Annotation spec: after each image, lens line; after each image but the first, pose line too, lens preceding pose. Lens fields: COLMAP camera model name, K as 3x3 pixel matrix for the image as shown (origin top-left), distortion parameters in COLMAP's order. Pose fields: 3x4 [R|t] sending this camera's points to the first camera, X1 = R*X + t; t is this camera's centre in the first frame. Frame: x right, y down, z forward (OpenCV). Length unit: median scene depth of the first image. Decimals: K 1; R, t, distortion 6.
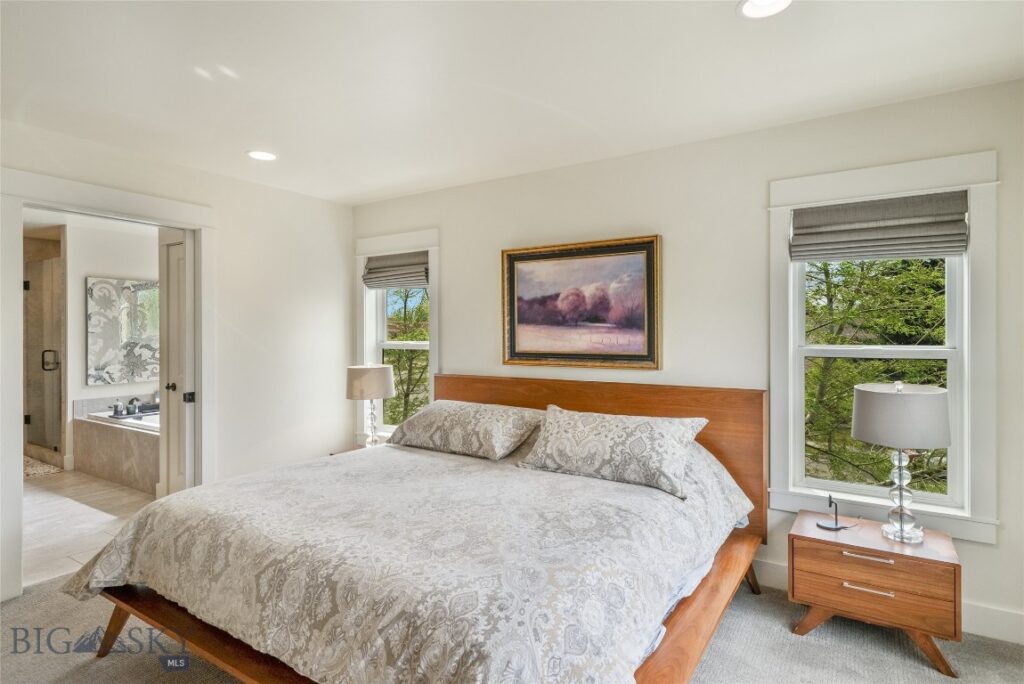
lens RADIAL K [[549.4, 0, 515.6], [0, 549.4, 333.9], [0, 0, 1]] dist [0.003511, 0.001724]
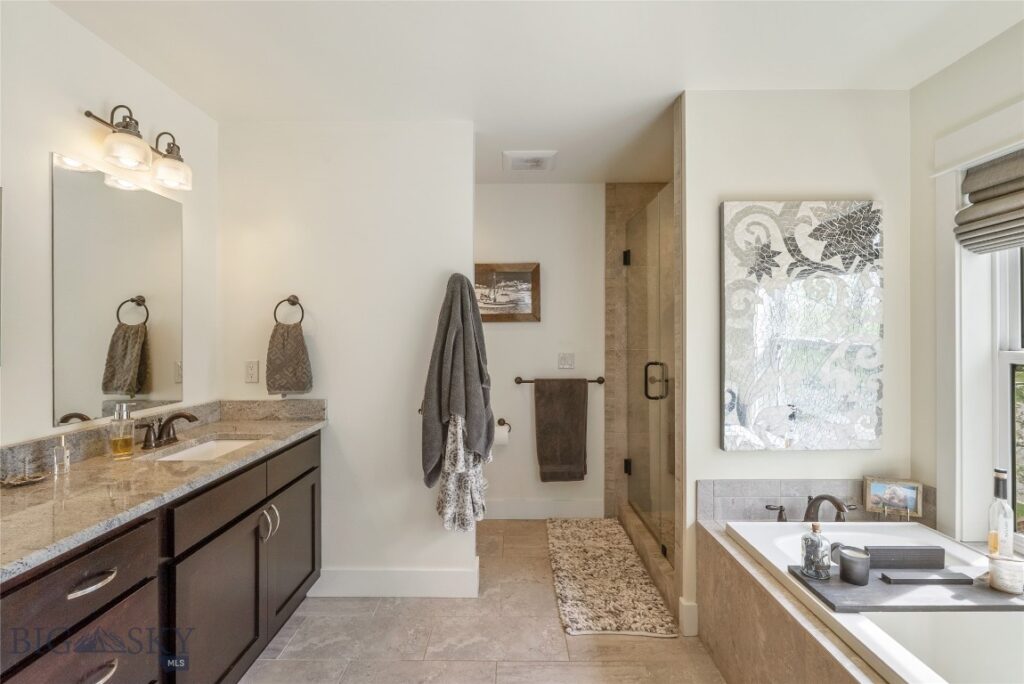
lens RADIAL K [[471.3, 0, 506.7], [0, 471.3, 338.0], [0, 0, 1]] dist [-0.004626, 0.000880]
pose [[0.530478, 0.003898, -0.847690, -1.156002], [0.000405, 0.999988, 0.004852, 0.006101], [0.847698, -0.002917, 0.530470, 1.374369]]
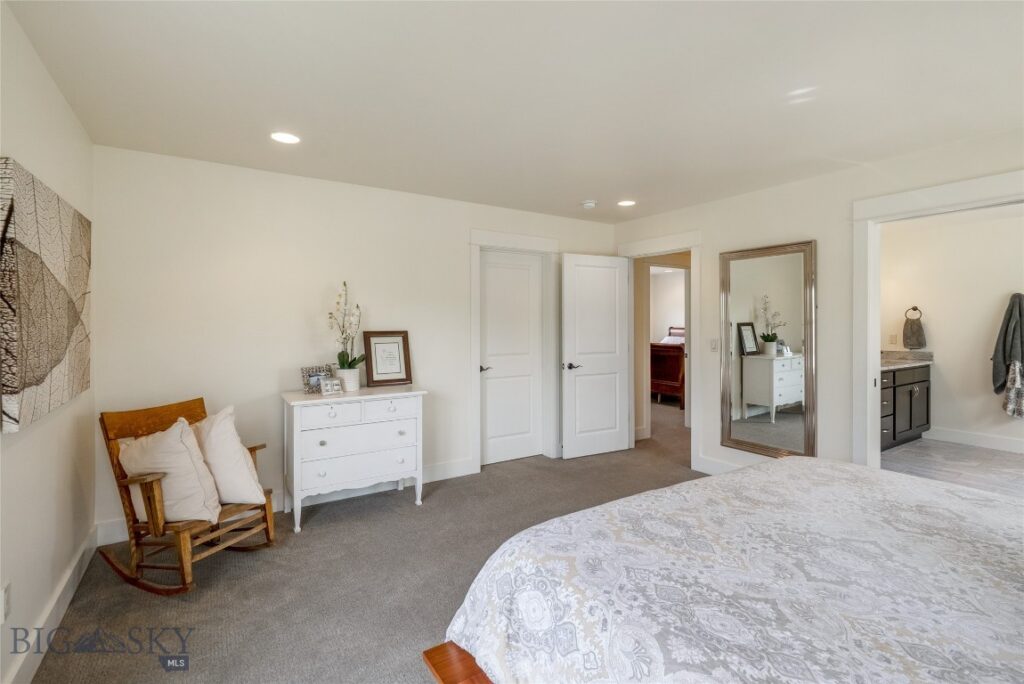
lens RADIAL K [[471.3, 0, 504.4], [0, 471.3, 325.2], [0, 0, 1]] dist [-0.004626, 0.000880]
pose [[-0.420427, 0.004301, -0.907316, 0.521891], [0.004027, 0.999988, 0.002874, -0.001611], [0.907318, -0.002445, -0.420439, 0.731054]]
